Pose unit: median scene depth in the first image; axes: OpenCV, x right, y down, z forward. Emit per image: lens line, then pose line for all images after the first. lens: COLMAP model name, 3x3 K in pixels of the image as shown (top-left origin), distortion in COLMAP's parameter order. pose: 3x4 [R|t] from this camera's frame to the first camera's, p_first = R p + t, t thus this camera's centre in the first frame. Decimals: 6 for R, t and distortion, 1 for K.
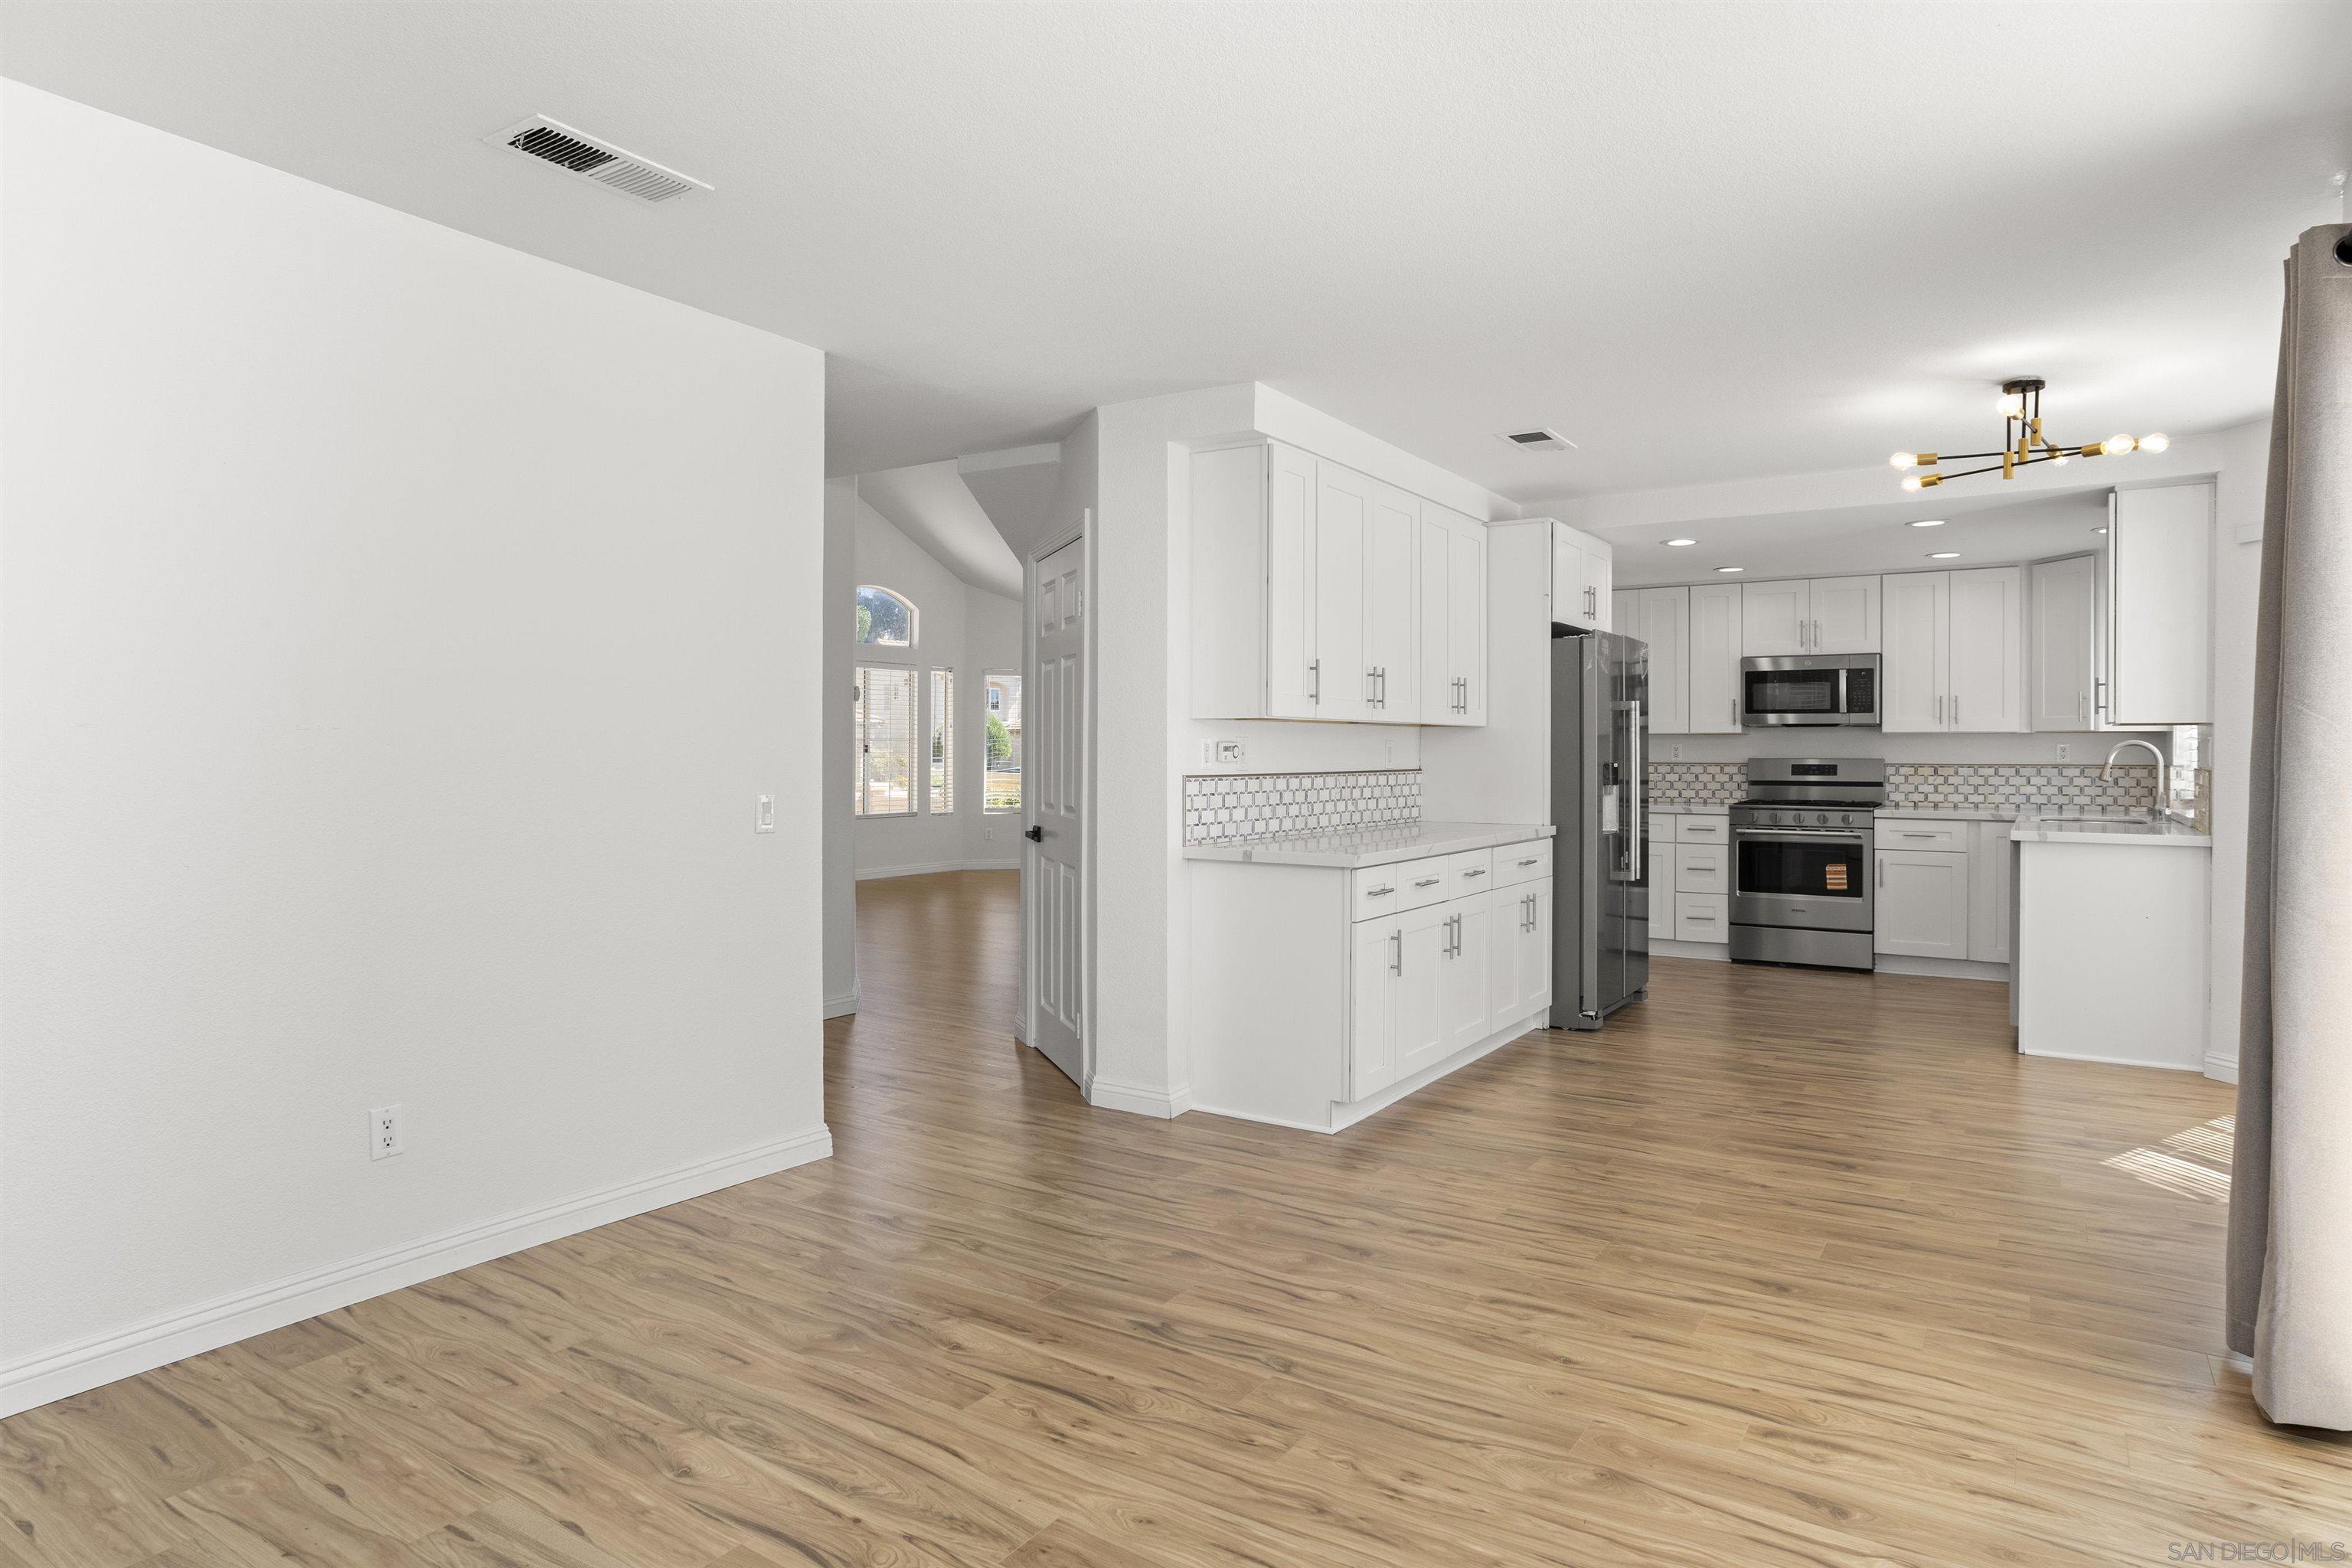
lens RADIAL K [[1346.8, 0, 1190.4], [0, 1346.8, 746.4], [0, 0, 1]] dist [-0.043761, 0.033426]
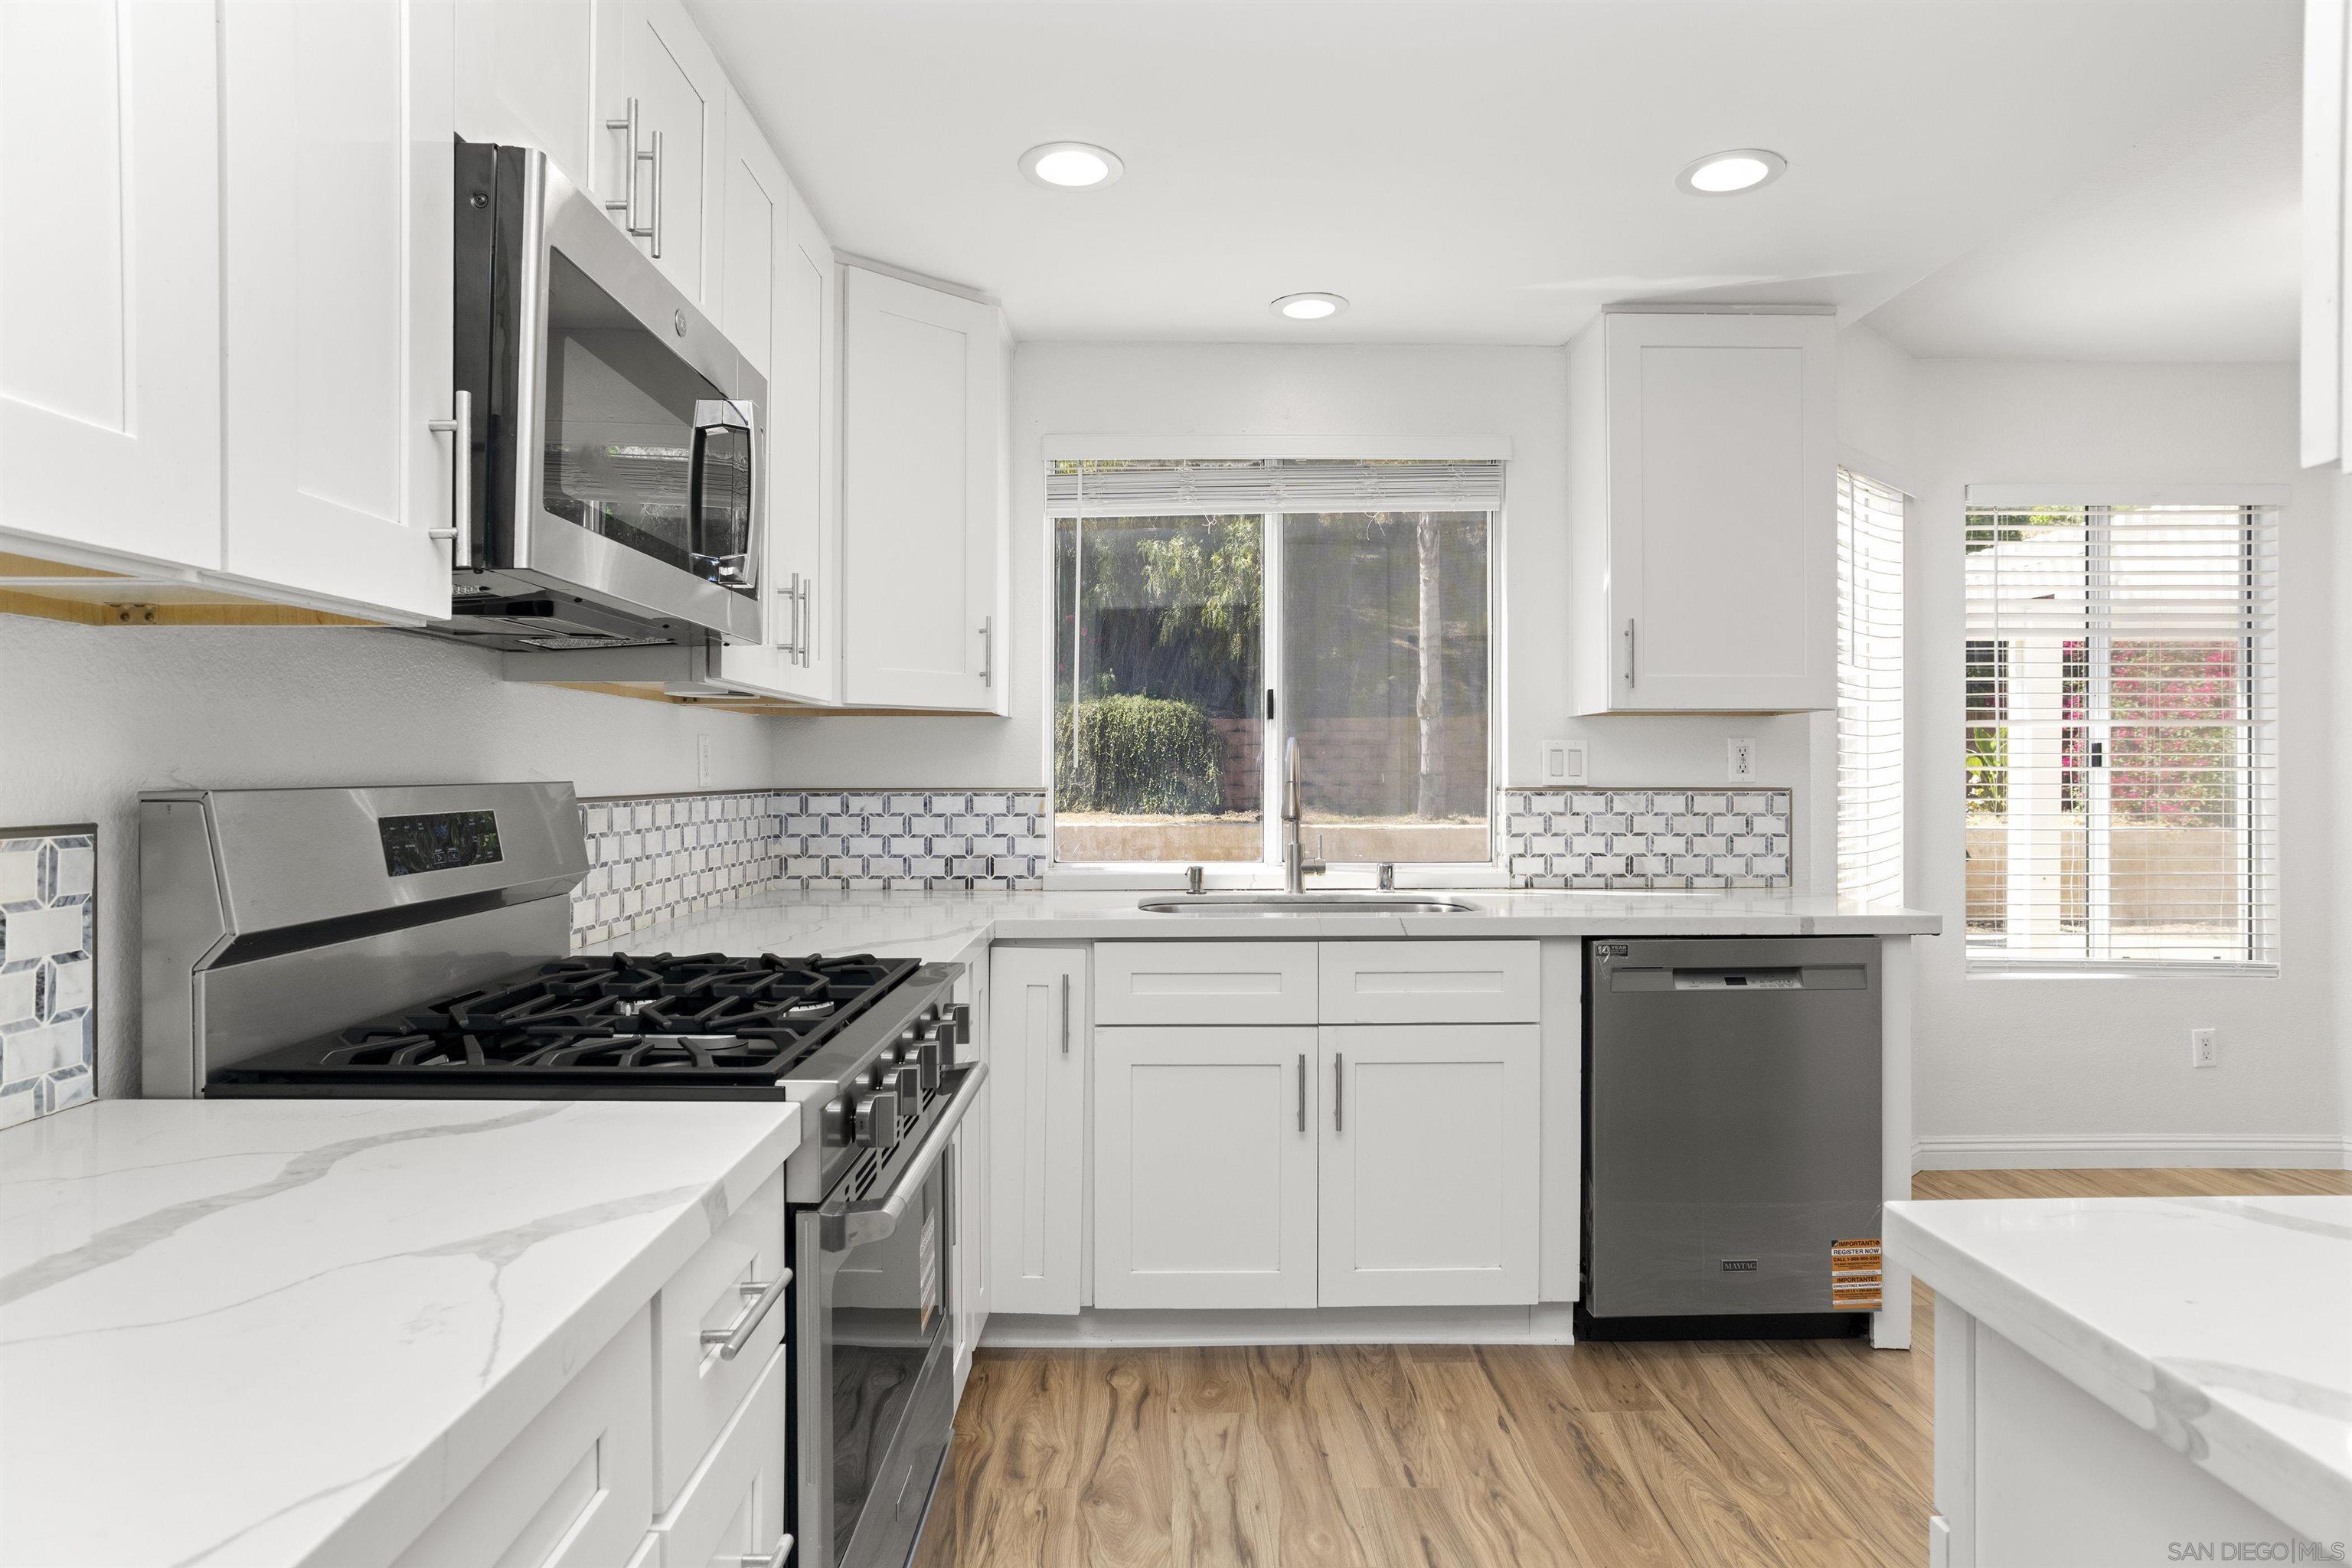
lens RADIAL K [[1346.8, 0, 1170.0], [0, 1346.8, 771.8], [0, 0, 1]] dist [-0.043761, 0.033426]
pose [[-0.558705, -0.003538, 0.829359, 0.322572], [-0.005187, 0.999986, 0.000772, 0.009256], [-0.829350, -0.003871, -0.558716, 1.360456]]
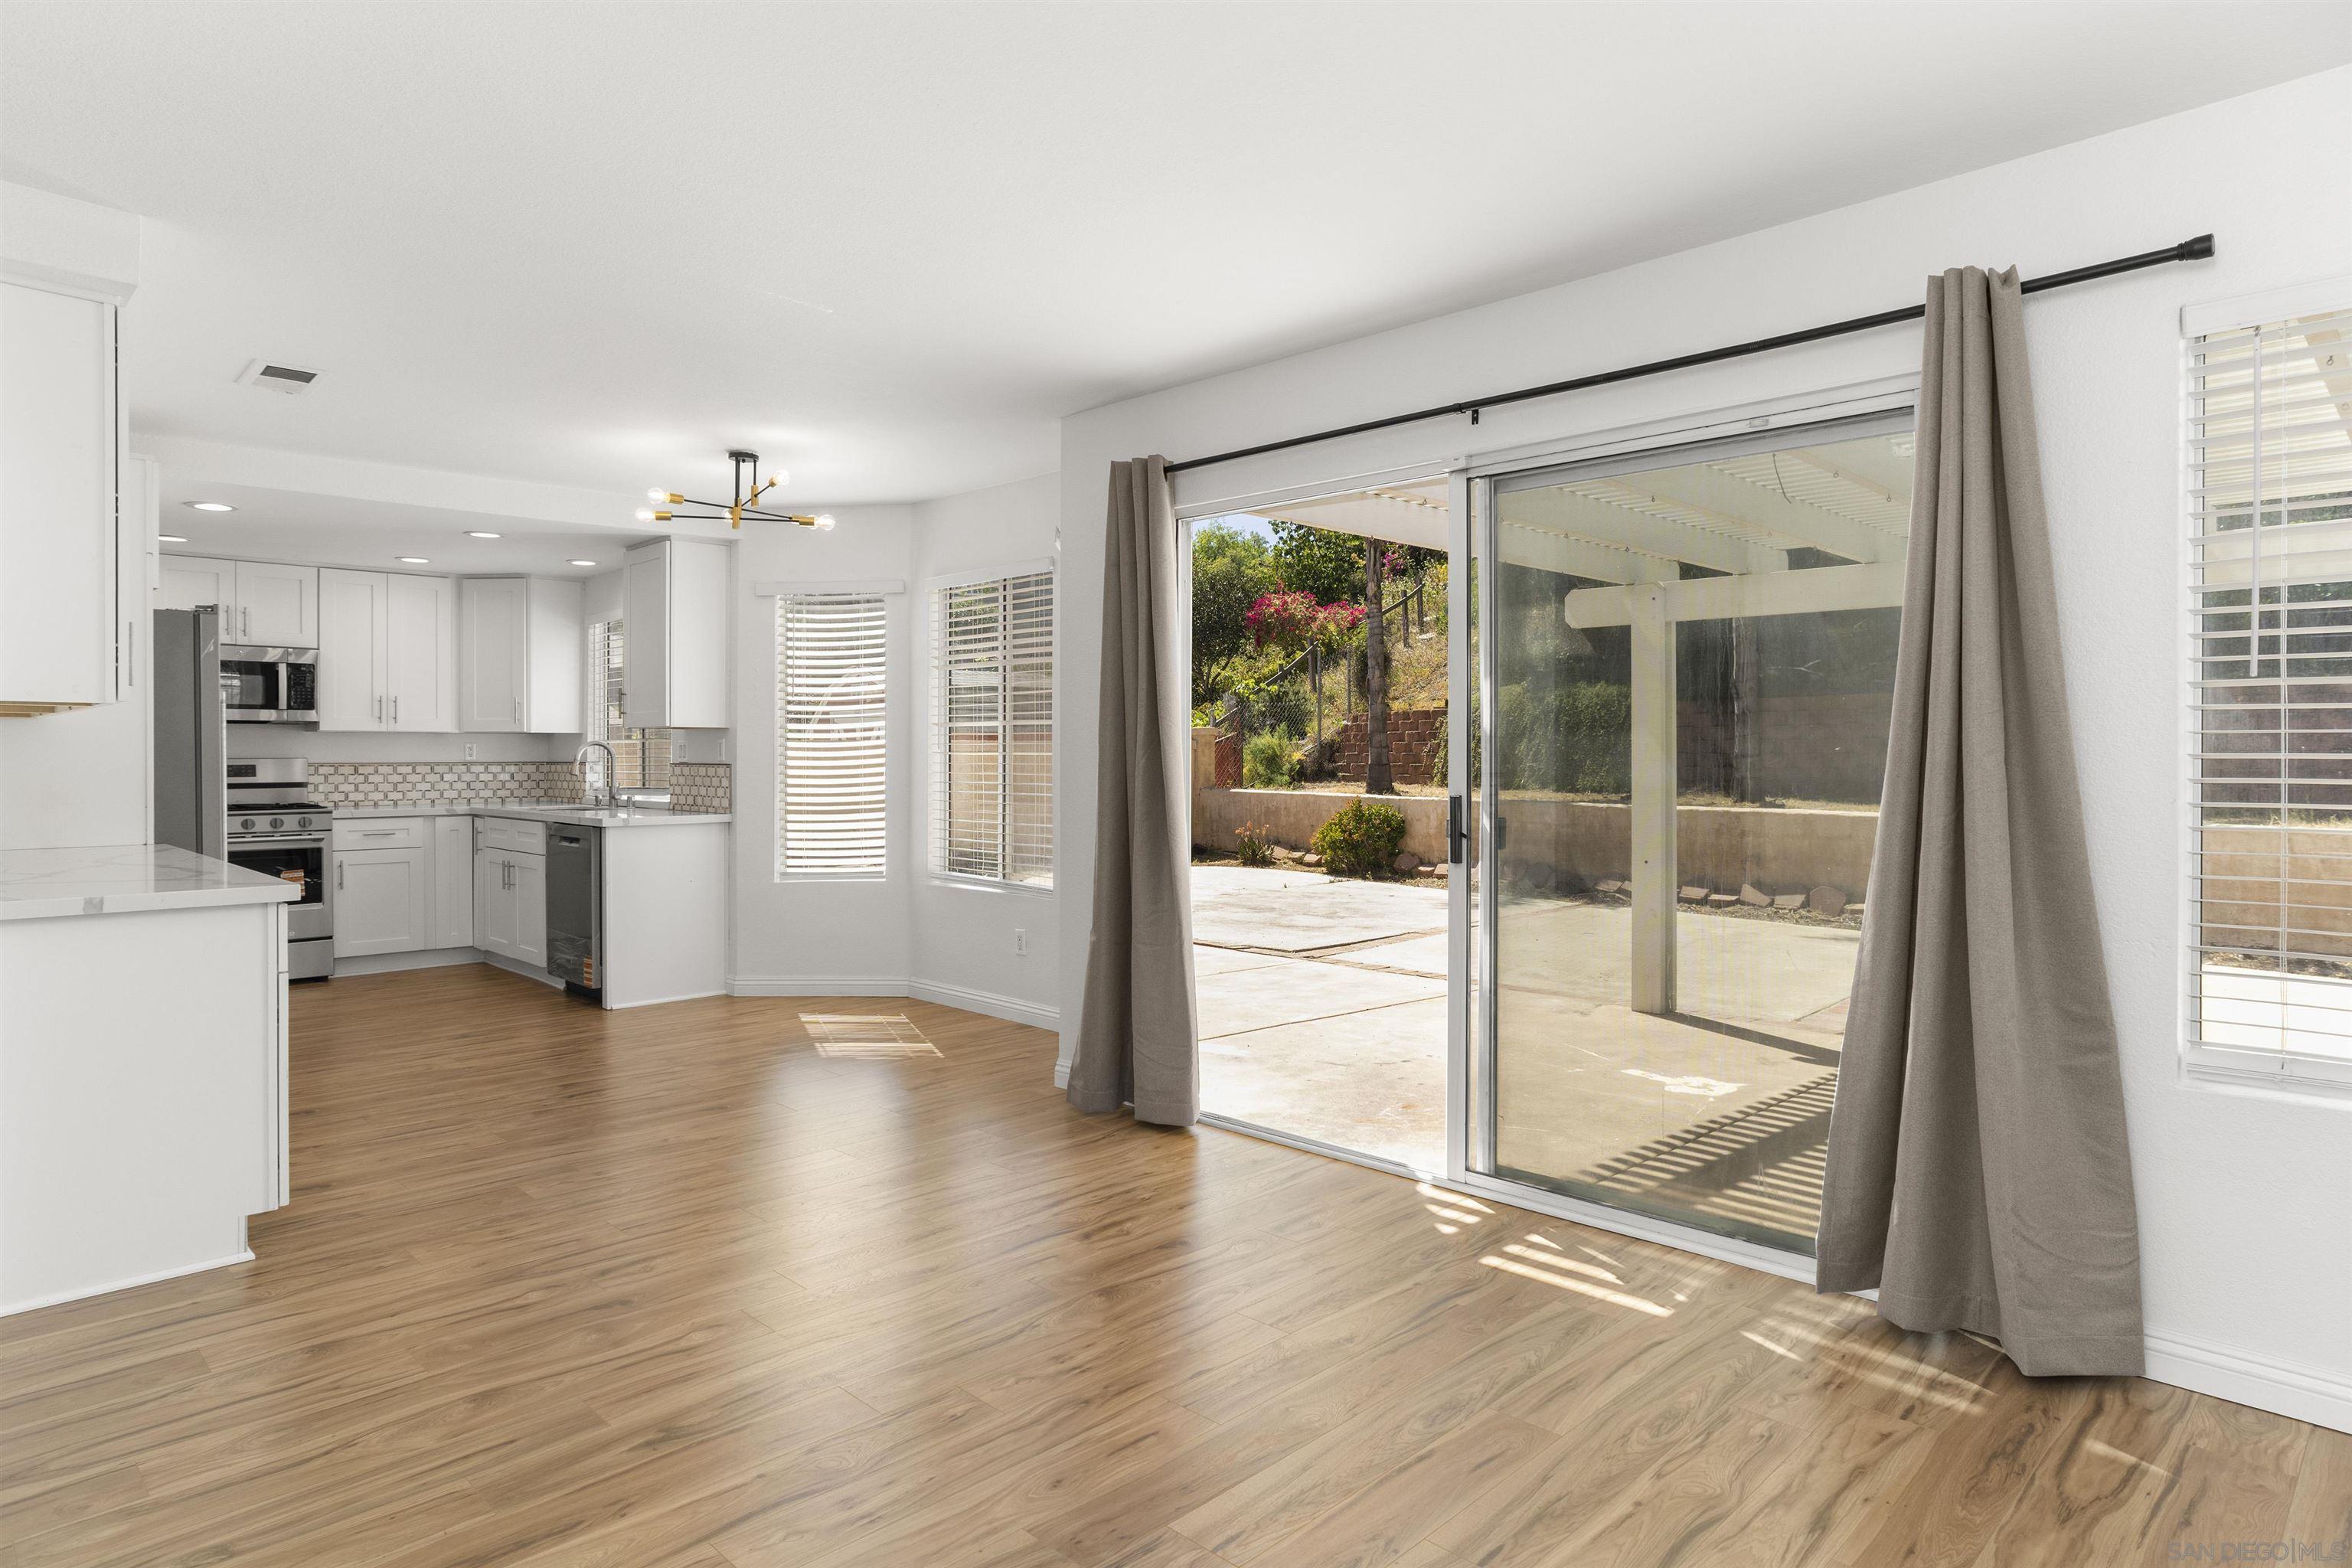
lens RADIAL K [[1346.8, 0, 1165.0], [0, 1346.8, 756.2], [0, 0, 1]] dist [-0.043761, 0.033426]
pose [[0.218156, -0.006676, 0.975891, -0.364246], [-0.000895, 0.999975, 0.007041, 0.000659], [-0.975914, -0.002409, 0.218144, 0.242595]]
